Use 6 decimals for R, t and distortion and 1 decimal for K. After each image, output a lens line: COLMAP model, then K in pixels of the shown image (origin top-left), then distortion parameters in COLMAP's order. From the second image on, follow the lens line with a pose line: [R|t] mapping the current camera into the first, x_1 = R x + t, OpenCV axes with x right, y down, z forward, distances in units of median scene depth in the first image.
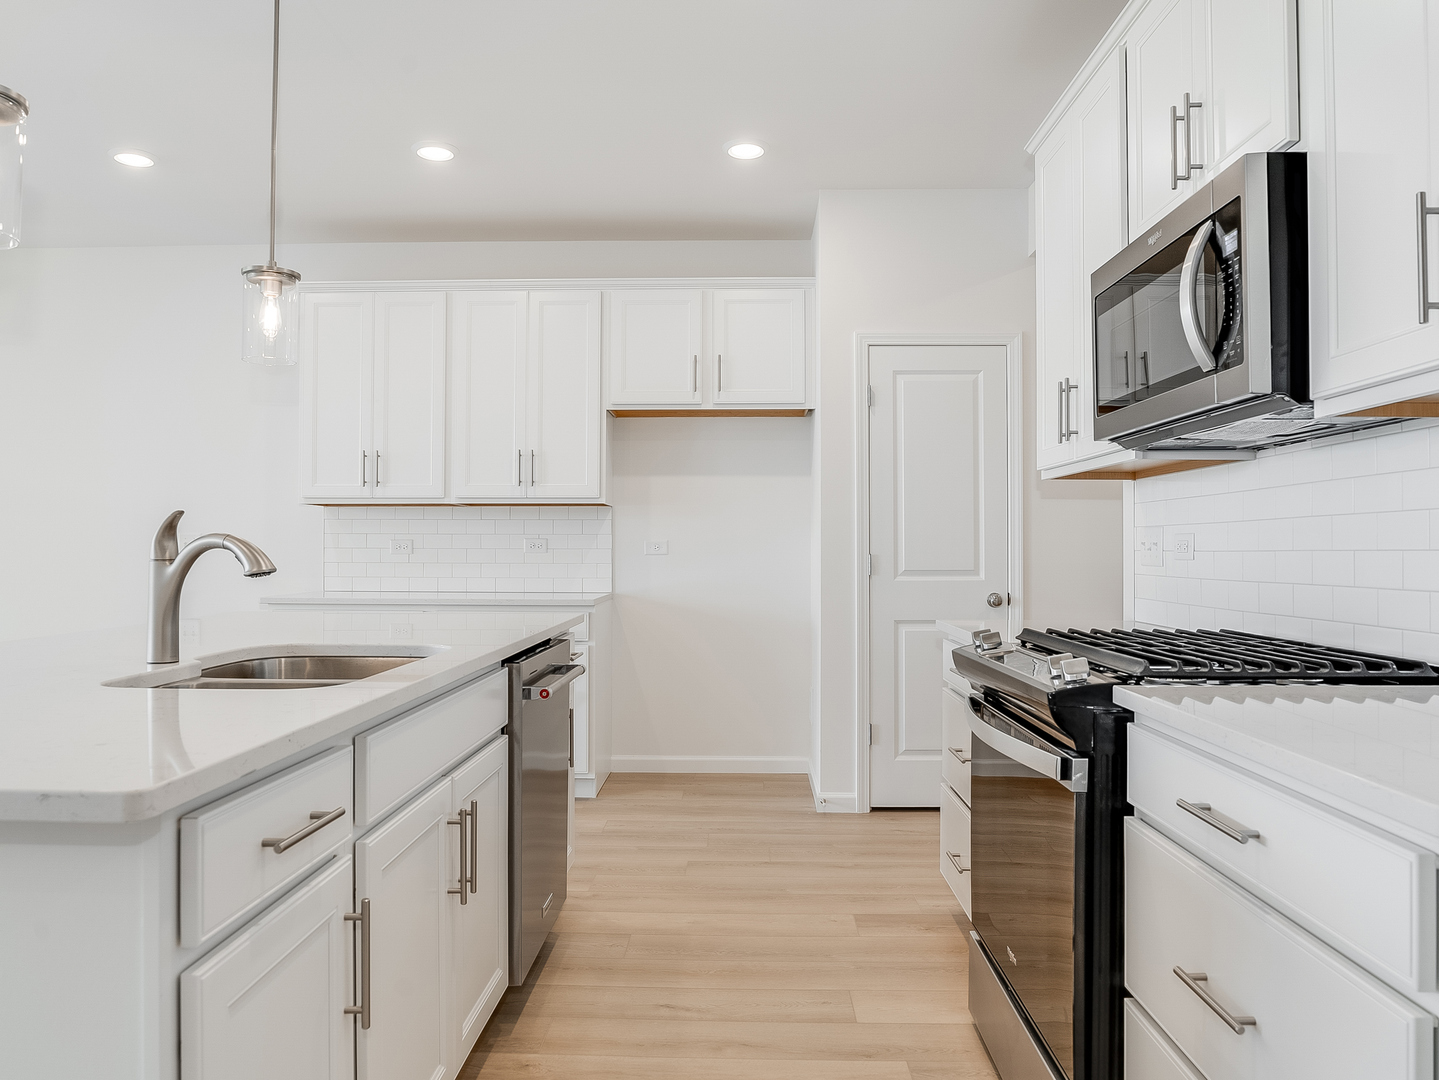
lens RADIAL K [[966.5, 0, 698.3], [0, 966.5, 541.6], [0, 0, 1]] dist [0.021739, 0.007164]
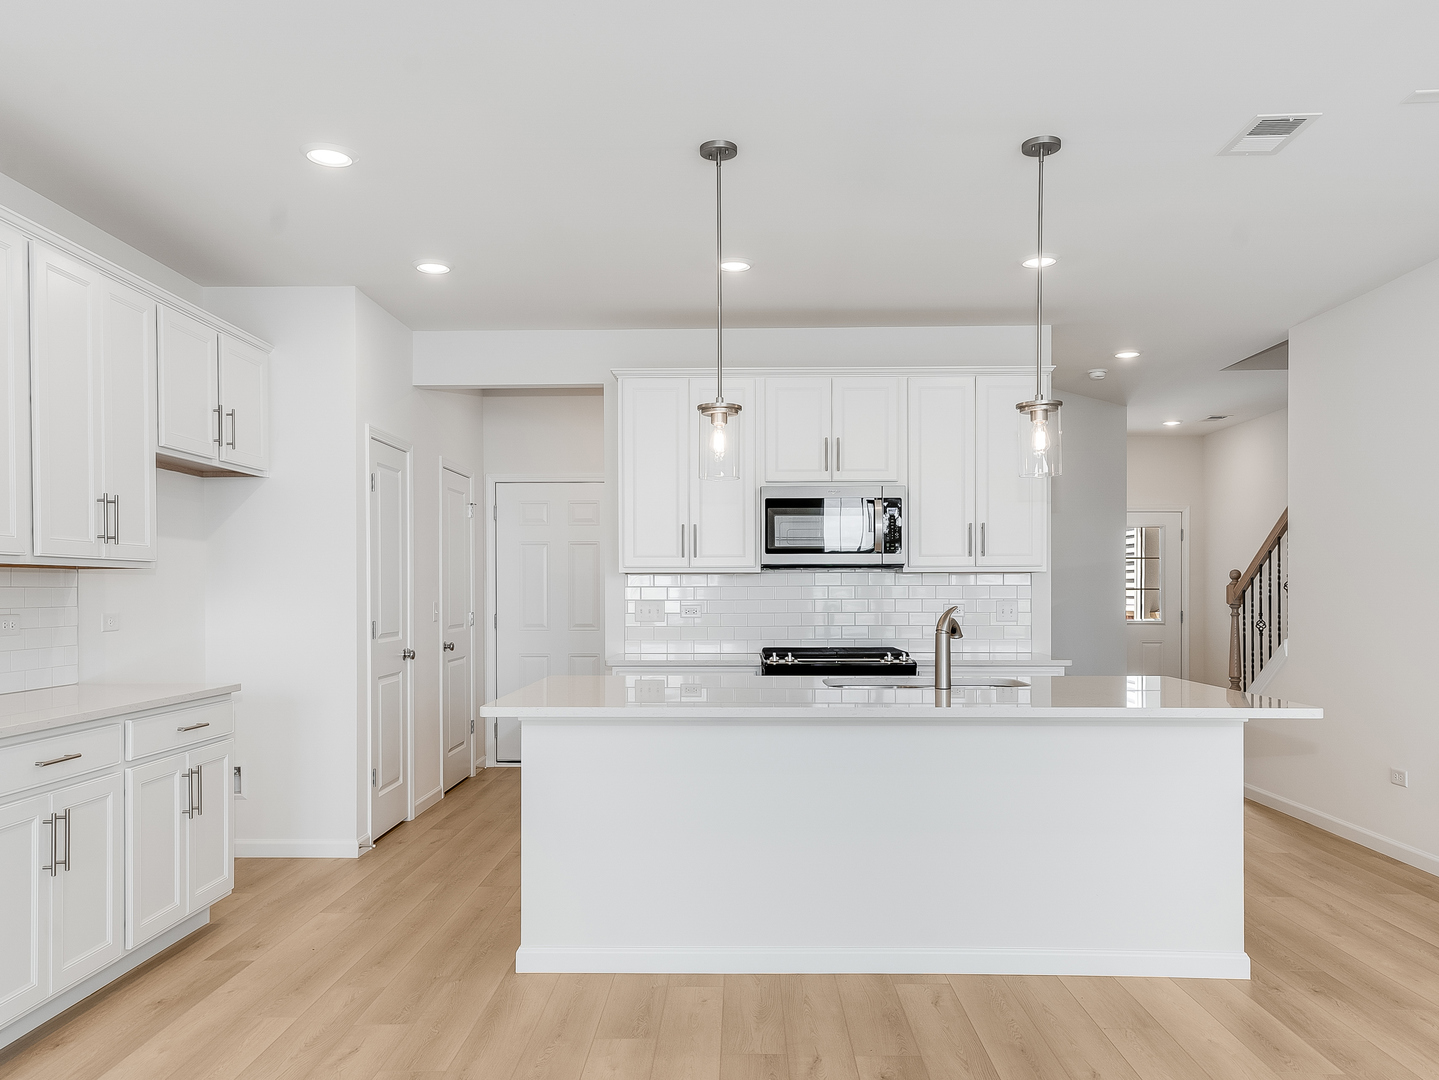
lens RADIAL K [[1100.8, 0, 728.1], [0, 1100.8, 594.7], [0, 0, 1]] dist [0.034410, 0.001748]
pose [[-0.008312, -0.004350, 0.999956, -1.020187], [0.005165, 0.999977, 0.004393, -0.019411], [-0.999952, 0.005201, -0.008289, 0.540953]]
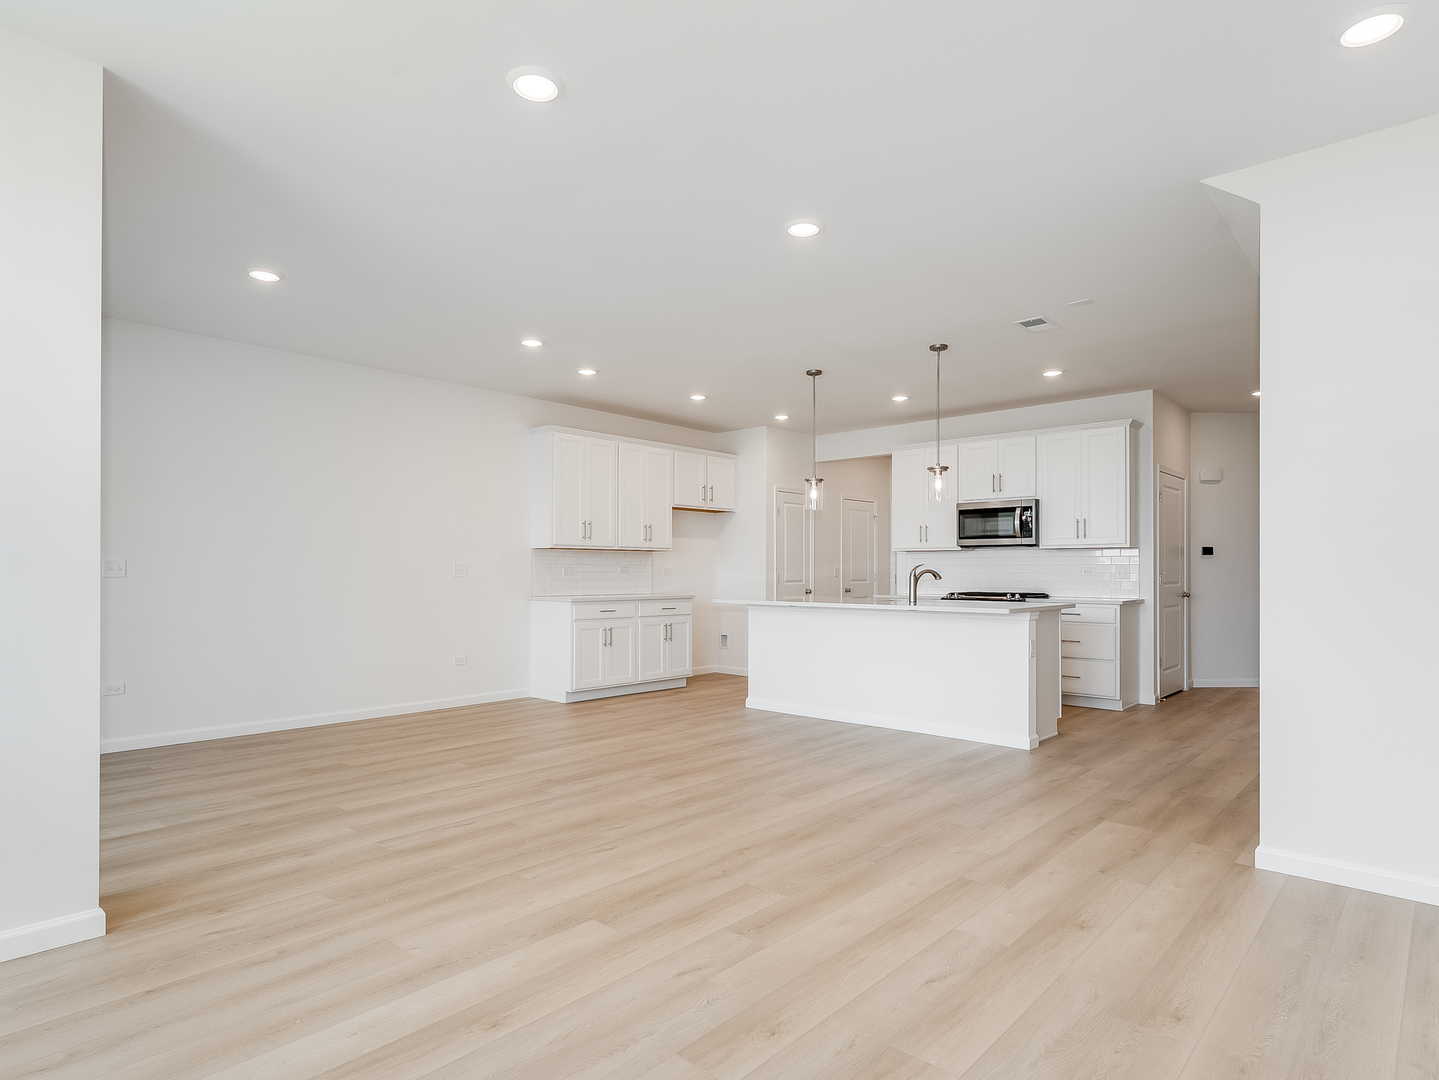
lens RADIAL K [[816.6, 0, 712.9], [0, 816.6, 568.7], [0, 0, 1]] dist [0.001139, -0.000671]
pose [[0.658937, 0.004136, 0.752187, -1.384417], [0.000317, 0.999983, -0.005776, 0.009645], [-0.752198, 0.004045, 0.658925, -0.239221]]
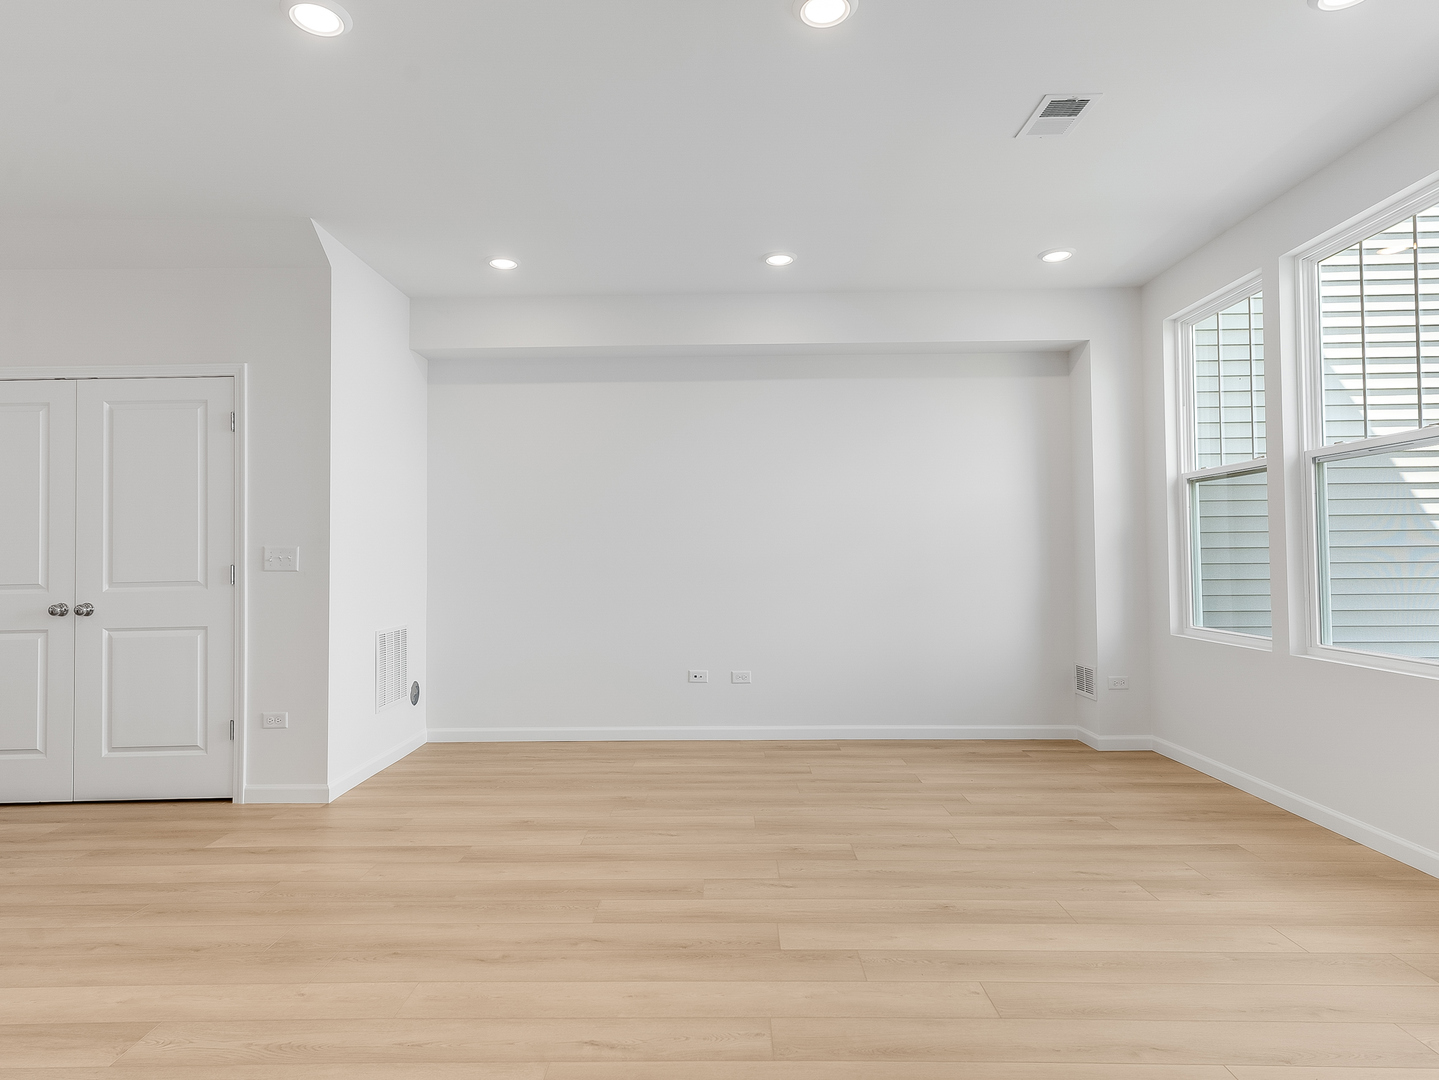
lens RADIAL K [[846.1, 0, 720.2], [0, 846.1, 534.3], [0, 0, 1]] dist [0.012262, 0.000426]
pose [[-0.999727, 0.010308, -0.020973, -0.956756], [0.010797, 0.999669, -0.023344, 0.005490], [0.020725, -0.023564, -0.999507, 0.749048]]
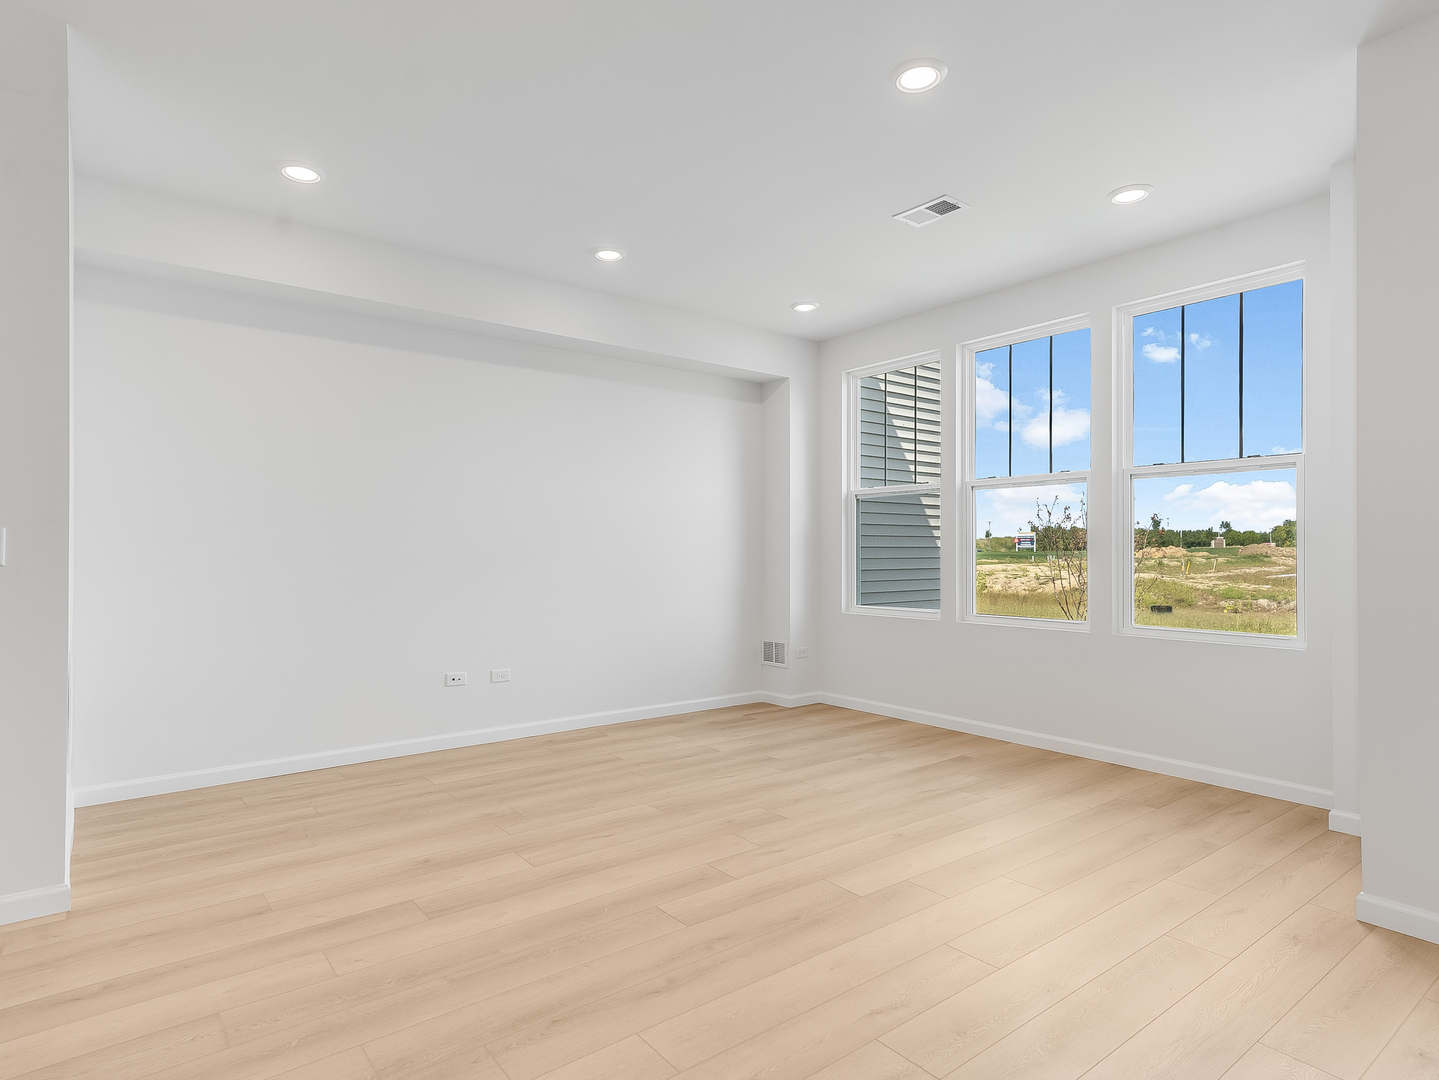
lens RADIAL K [[801.8, 0, 732.1], [0, 801.8, 542.8], [0, 0, 1]] dist [0.015573, 0.000383]
pose [[-0.762173, -0.005079, -0.647353, -0.557915], [-0.001681, 0.999981, -0.005866, 0.005362], [0.647371, -0.003383, -0.762168, 0.588805]]
